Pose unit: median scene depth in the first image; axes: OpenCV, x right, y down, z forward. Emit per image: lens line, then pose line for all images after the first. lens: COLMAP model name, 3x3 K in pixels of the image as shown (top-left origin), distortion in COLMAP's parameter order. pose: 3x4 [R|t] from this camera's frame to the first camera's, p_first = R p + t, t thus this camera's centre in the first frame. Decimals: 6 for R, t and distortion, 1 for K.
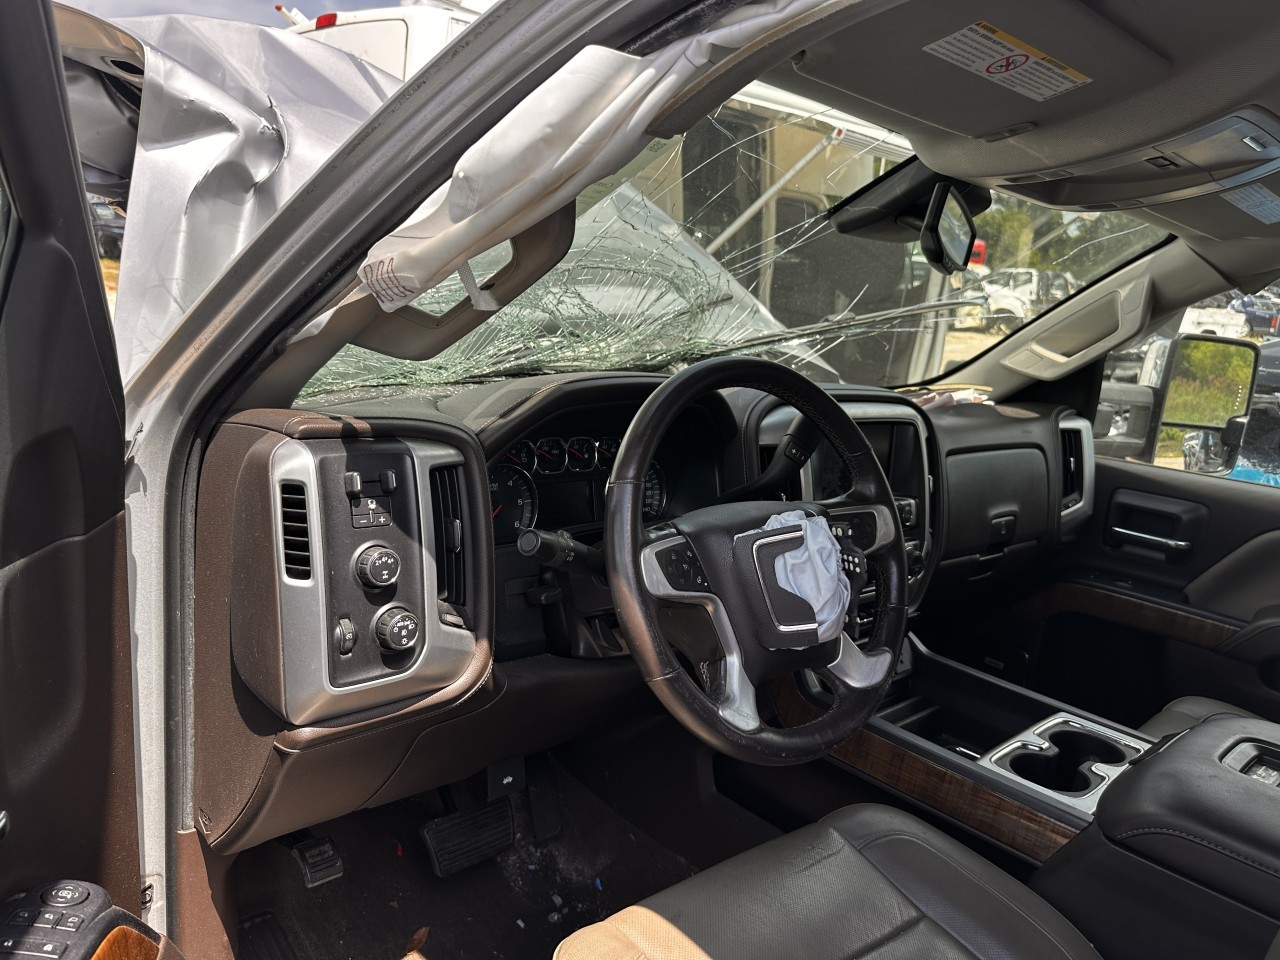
lens RADIAL K [[916.9, 0, 640.0], [0, 916.9, 480.0], [0, 0, 1]] dist [-0.044152, -0.000028]
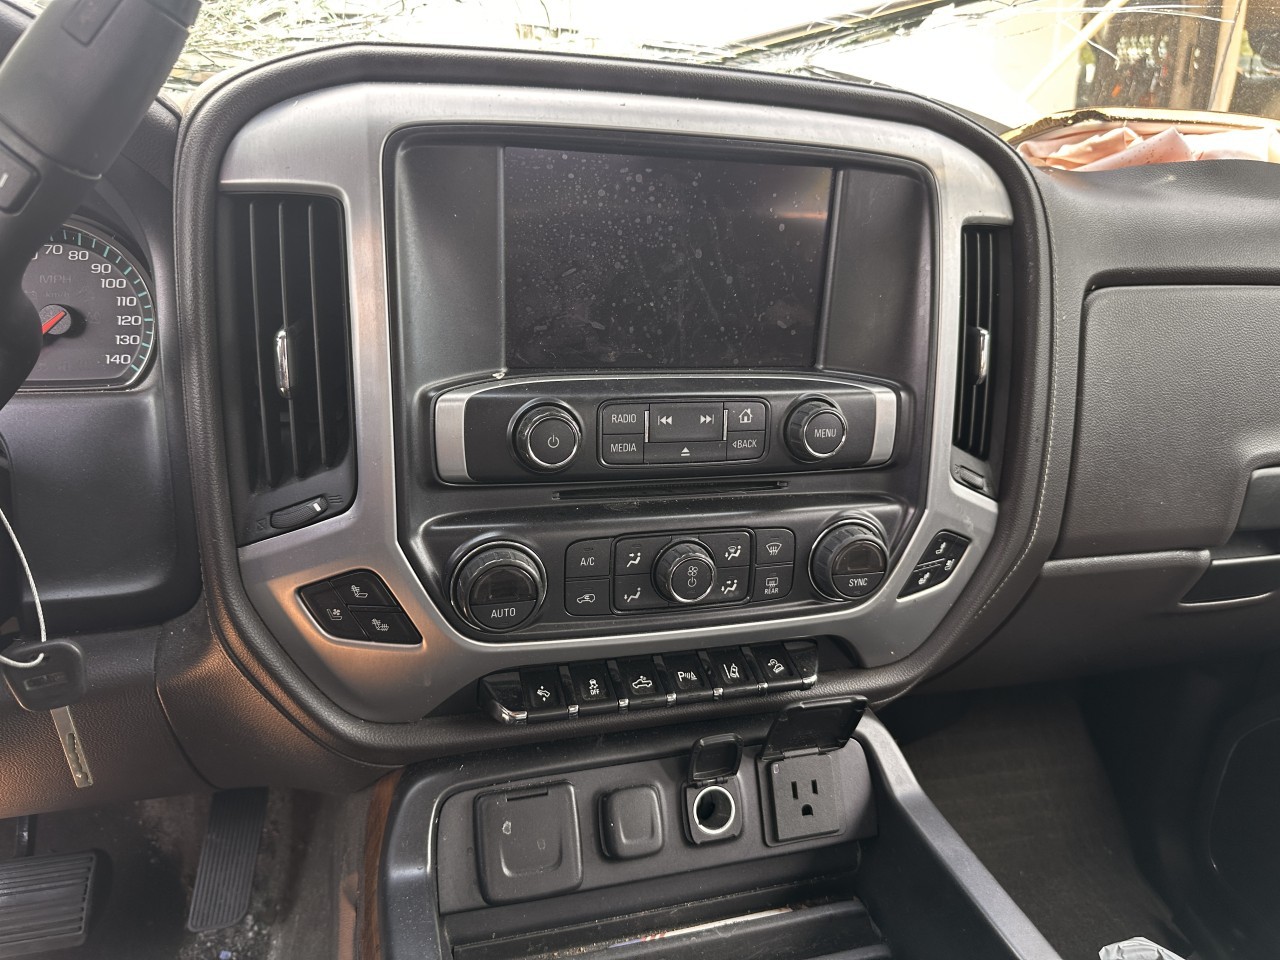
lens RADIAL K [[916.9, 0, 640.0], [0, 916.9, 480.0], [0, 0, 1]] dist [-0.044152, -0.000028]
pose [[0.898822, 0.145328, -0.413519, 0.335345], [-0.079337, 0.981792, 0.172596, 0.000700], [0.431073, -0.122326, 0.893987, 0.585162]]
